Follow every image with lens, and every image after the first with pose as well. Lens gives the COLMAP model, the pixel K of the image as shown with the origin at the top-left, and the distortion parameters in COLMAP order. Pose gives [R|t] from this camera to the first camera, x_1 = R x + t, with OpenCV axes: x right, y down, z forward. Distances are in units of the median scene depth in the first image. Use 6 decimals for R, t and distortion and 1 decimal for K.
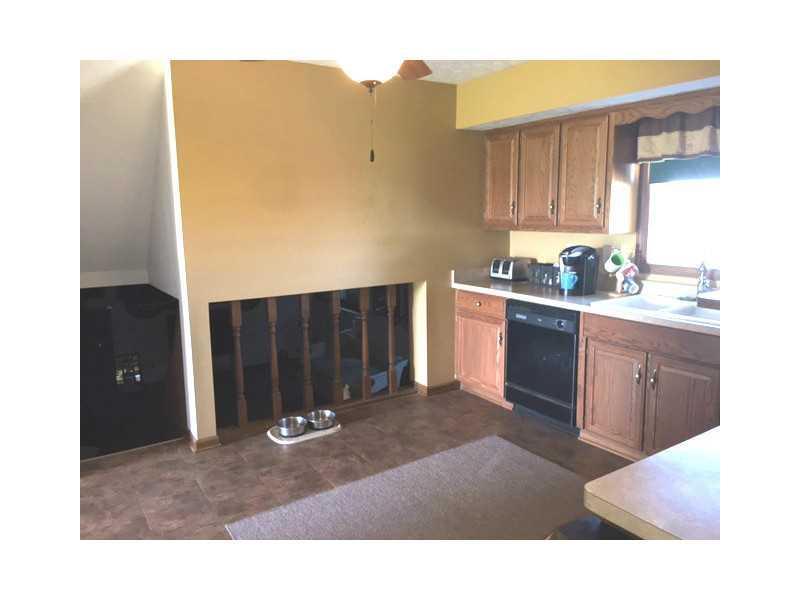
lens RADIAL K [[559.2, 0, 398.3], [0, 559.2, 298.5], [0, 0, 1]] dist [0.007460, -0.000198]
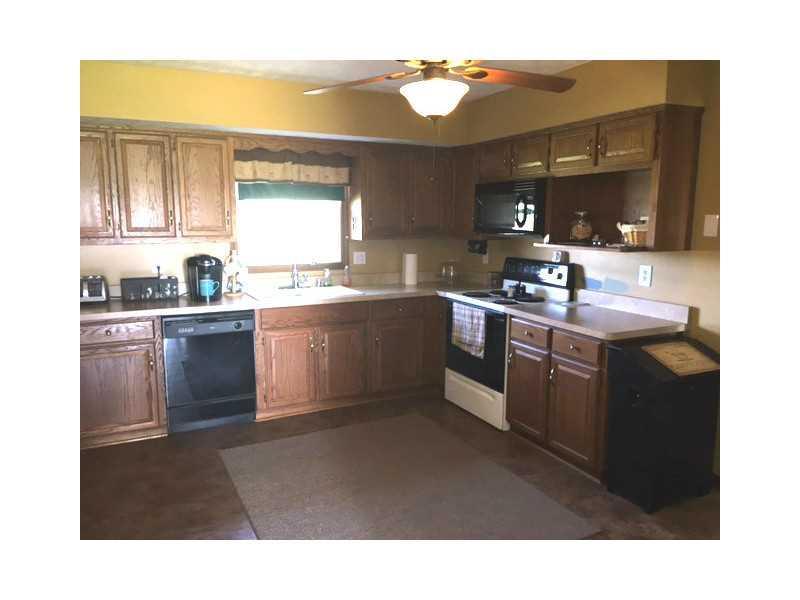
lens RADIAL K [[559.2, 0, 398.3], [0, 559.2, 298.5], [0, 0, 1]] dist [0.007460, -0.000198]
pose [[0.088081, -0.135192, 0.986897, -0.762843], [0.156962, 0.980254, 0.120273, -0.088666], [-0.983669, 0.144312, 0.107562, 0.571167]]
